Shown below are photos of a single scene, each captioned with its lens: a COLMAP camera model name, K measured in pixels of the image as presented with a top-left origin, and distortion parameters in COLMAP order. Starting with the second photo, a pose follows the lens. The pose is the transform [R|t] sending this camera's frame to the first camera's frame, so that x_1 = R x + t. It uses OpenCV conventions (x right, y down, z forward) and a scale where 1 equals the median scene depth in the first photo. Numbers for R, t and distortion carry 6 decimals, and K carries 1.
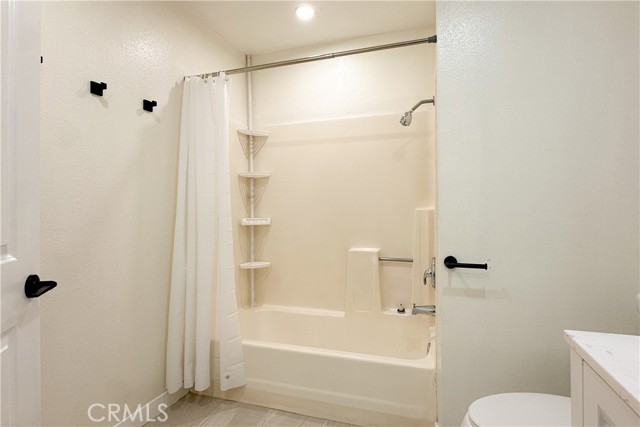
lens RADIAL K [[342.0, 0, 320.0], [0, 342.0, 213.5], [0, 0, 1]] dist [-0.002504, -0.000171]
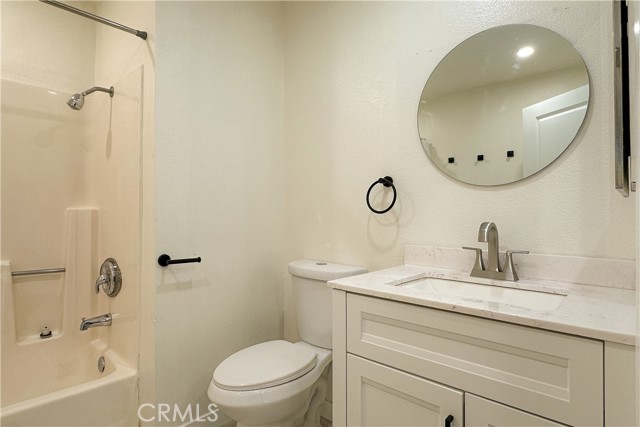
lens RADIAL K [[342.0, 0, 320.0], [0, 342.0, 213.5], [0, 0, 1]] dist [-0.002504, -0.000171]
pose [[0.433973, 0.007853, 0.900892, -0.246409], [-0.003588, 0.999969, -0.006988, 0.003980], [-0.900919, -0.000200, 0.433988, 0.086795]]
